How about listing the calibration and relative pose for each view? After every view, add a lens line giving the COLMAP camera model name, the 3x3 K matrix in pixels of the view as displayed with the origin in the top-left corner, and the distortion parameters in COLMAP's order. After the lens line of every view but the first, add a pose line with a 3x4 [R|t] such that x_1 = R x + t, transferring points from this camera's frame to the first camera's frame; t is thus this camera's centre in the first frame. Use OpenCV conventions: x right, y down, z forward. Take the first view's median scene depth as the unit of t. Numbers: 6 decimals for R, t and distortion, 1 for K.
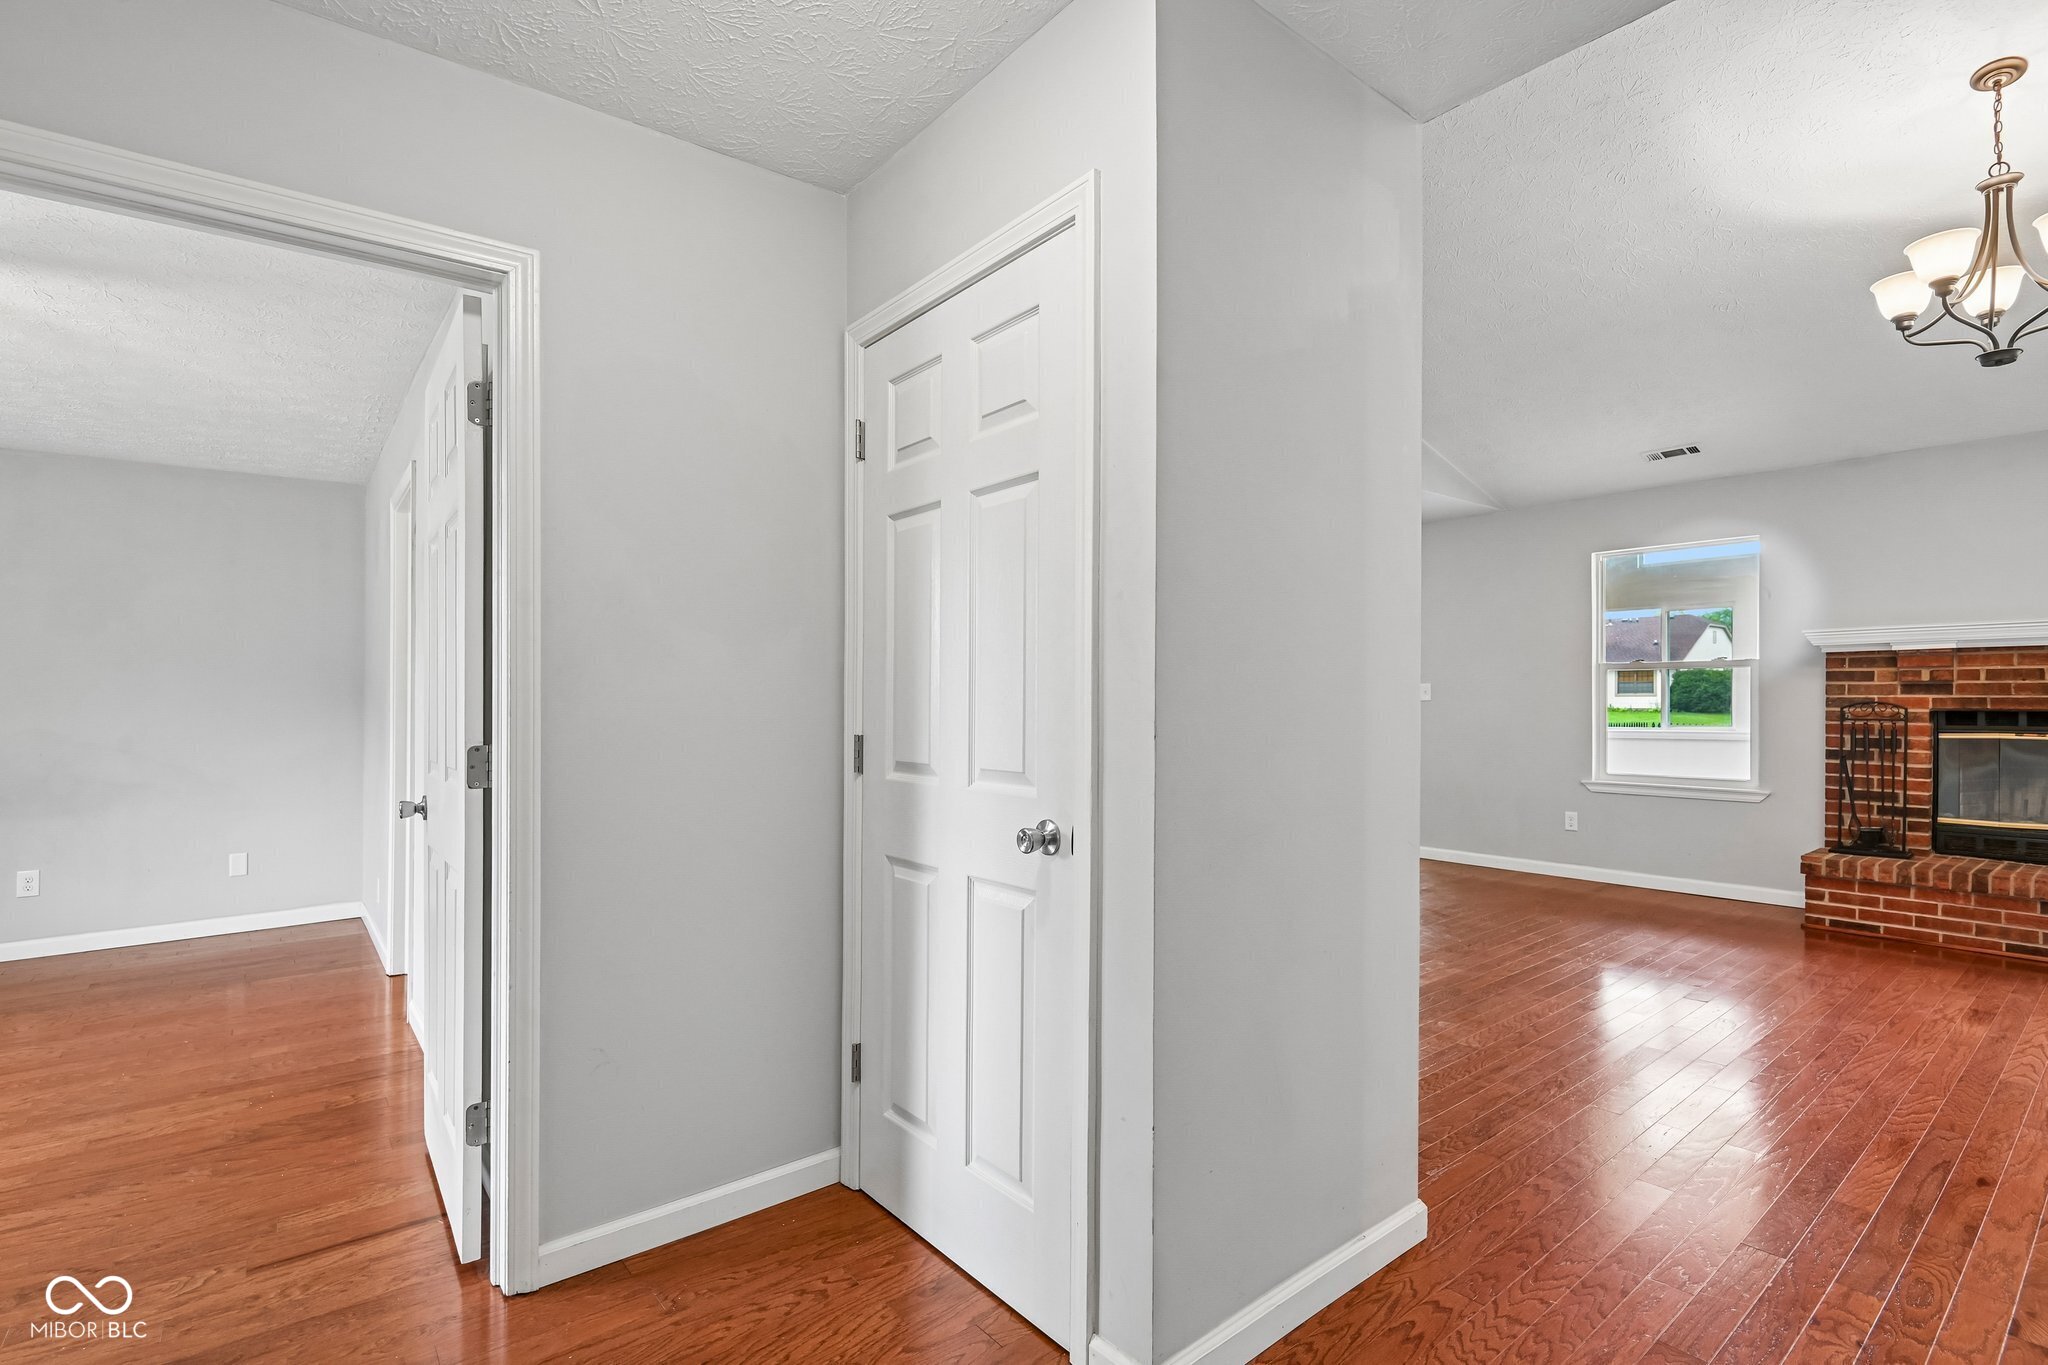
lens RADIAL K [[950.9, 0, 1031.2], [0, 950.9, 706.9], [0, 0, 1]] dist [-0.000151, -0.006145]
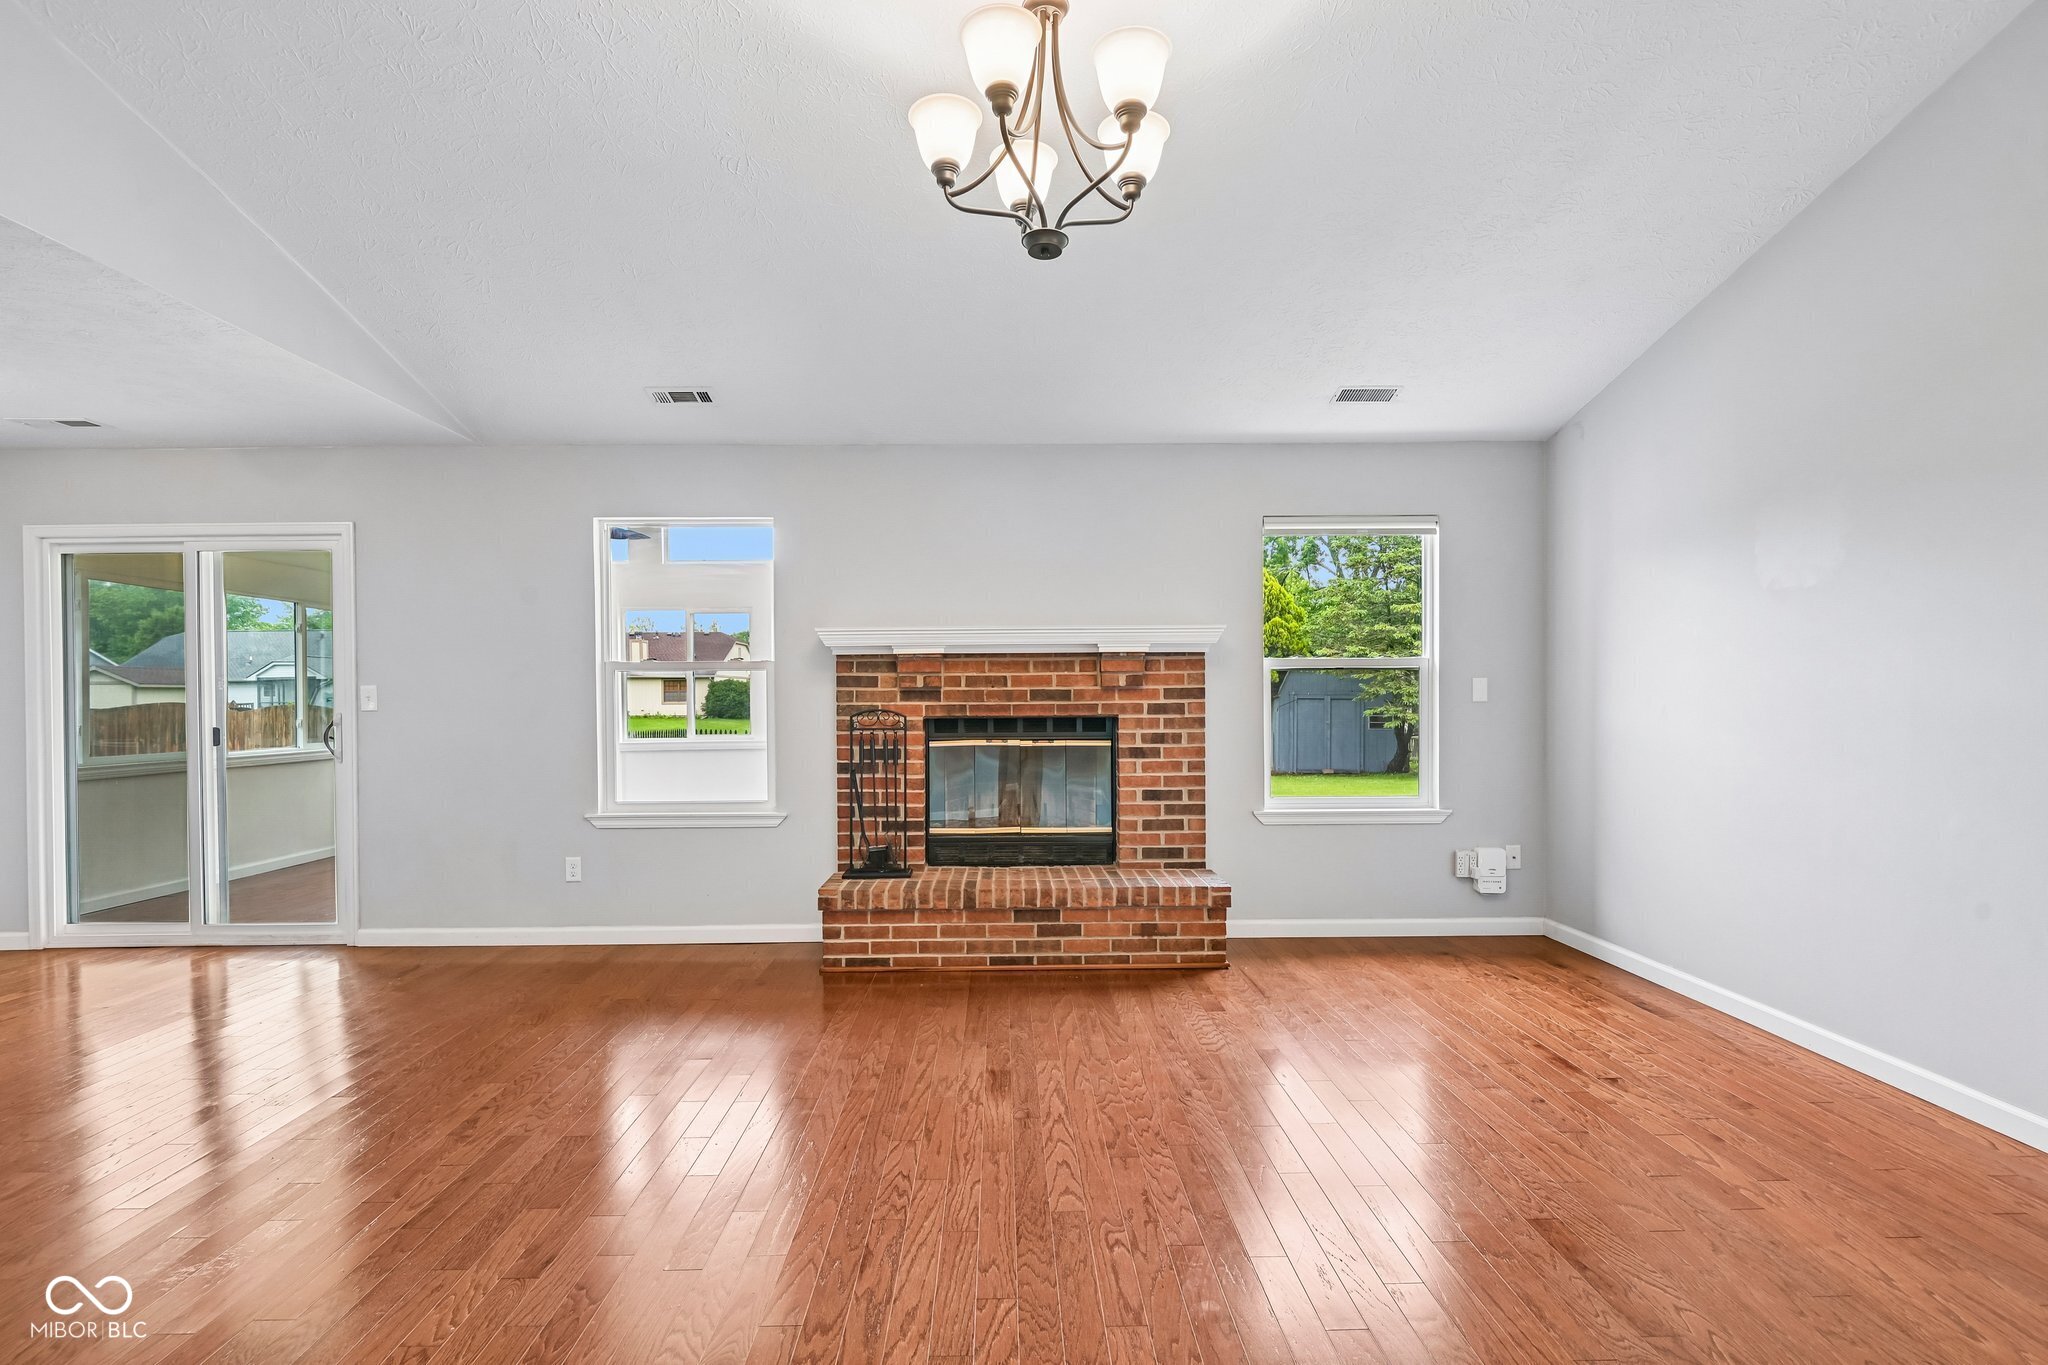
lens RADIAL K [[950.9, 0, 1012.4], [0, 950.9, 709.5], [0, 0, 1]] dist [-0.000151, -0.006145]
pose [[0.620182, -0.007673, 0.784420, 0.250125], [0.011158, 0.999937, 0.000960, -0.004892], [-0.784379, 0.008157, 0.620229, 0.331172]]
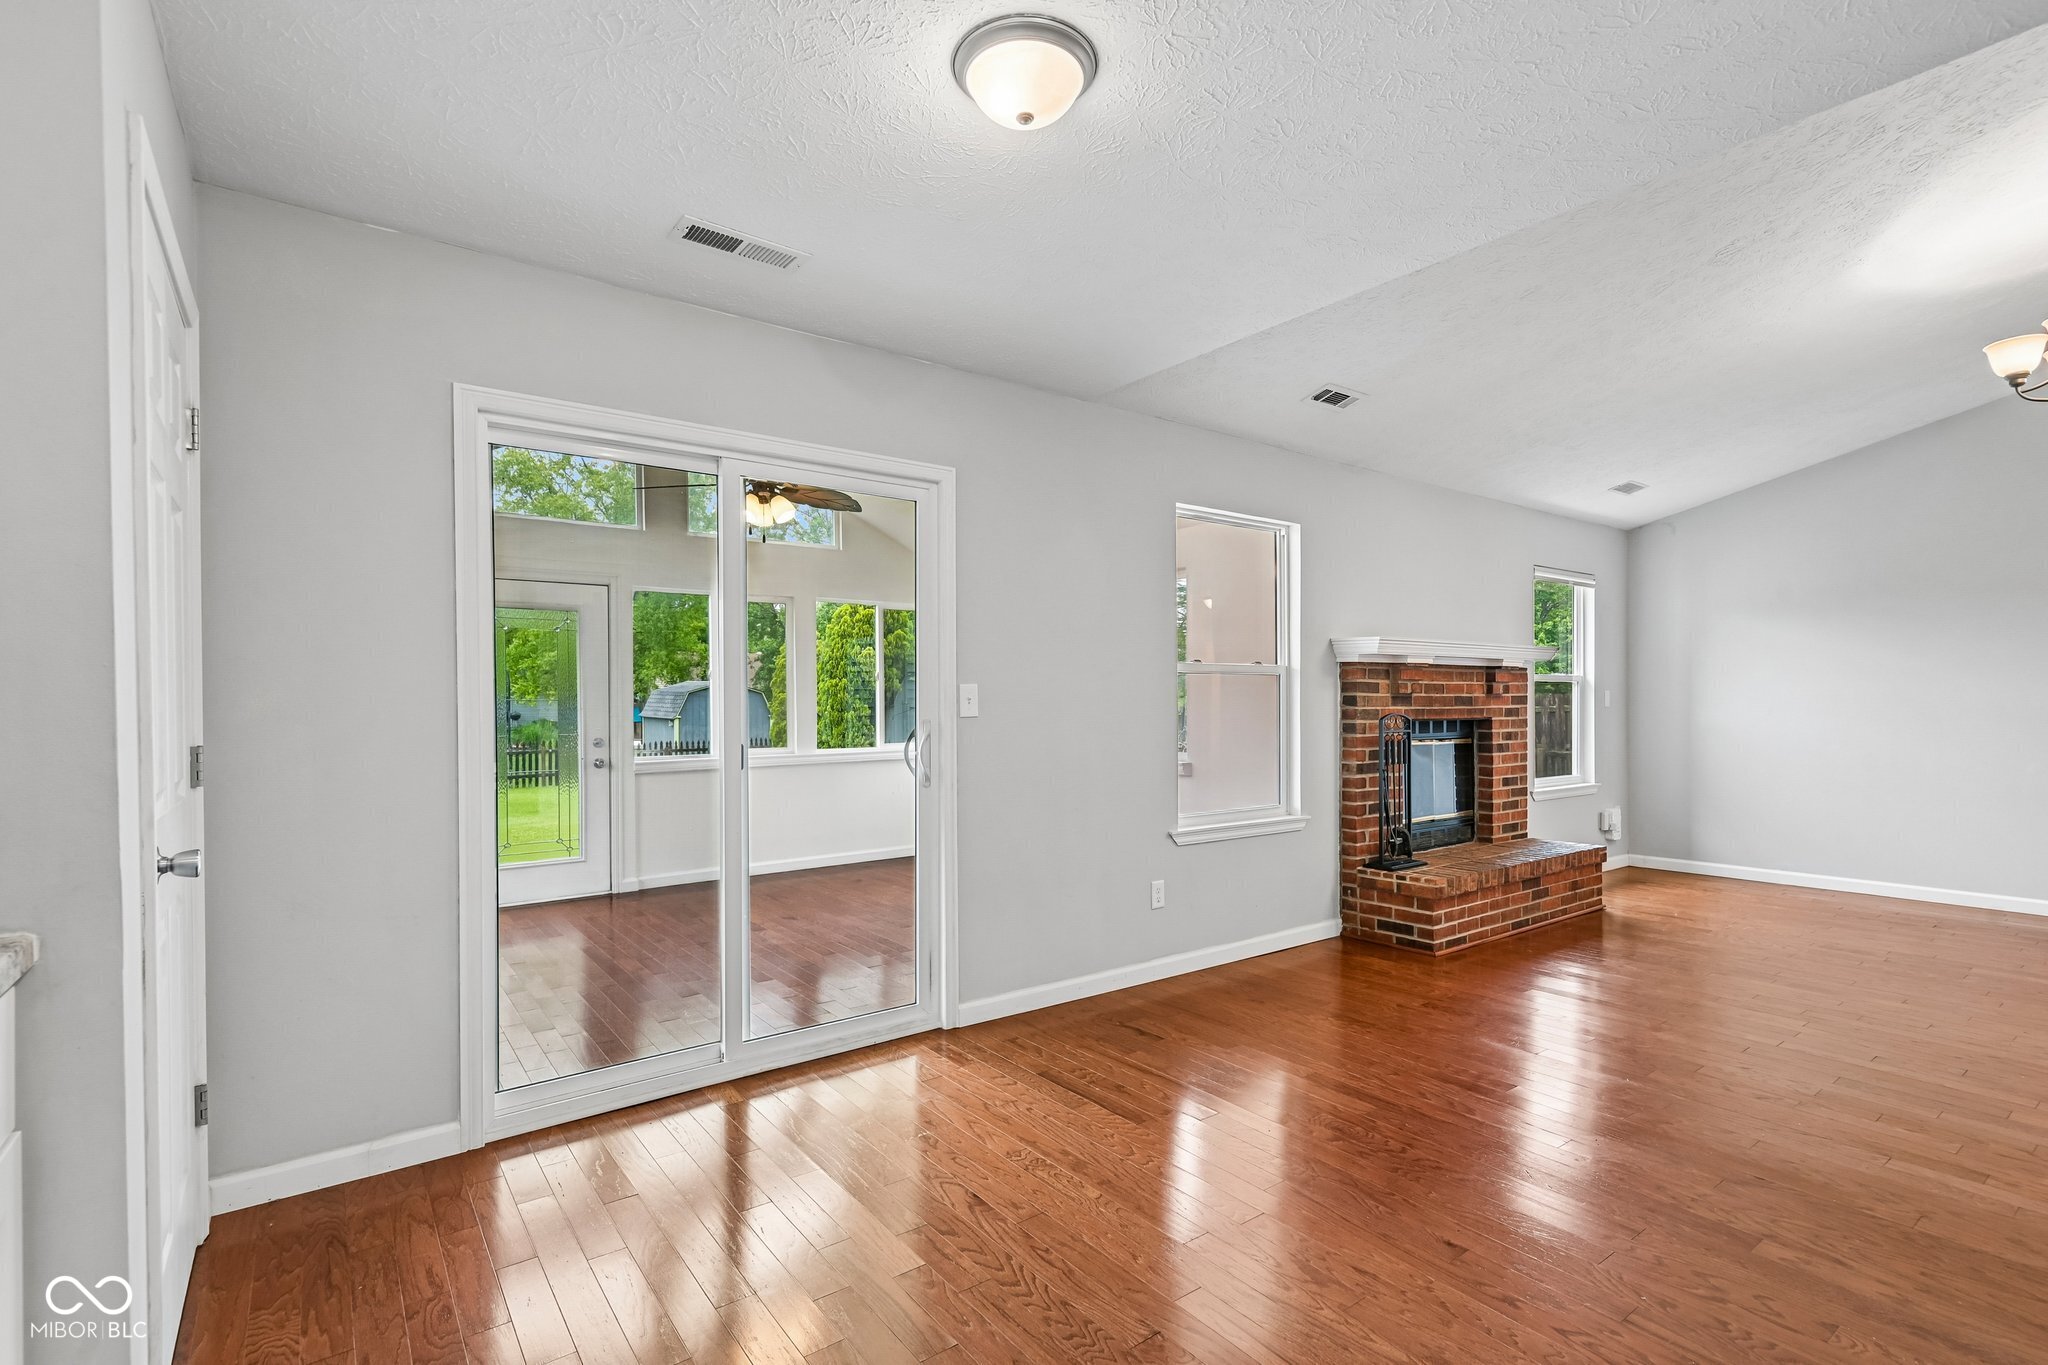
lens RADIAL K [[950.9, 0, 1011.0], [0, 950.9, 701.6], [0, 0, 1]] dist [-0.000151, -0.006145]
pose [[0.054994, 0.002749, 0.998483, -0.139342], [0.010627, 0.999938, -0.003338, -0.019364], [-0.998430, 0.010794, 0.054962, 1.376390]]
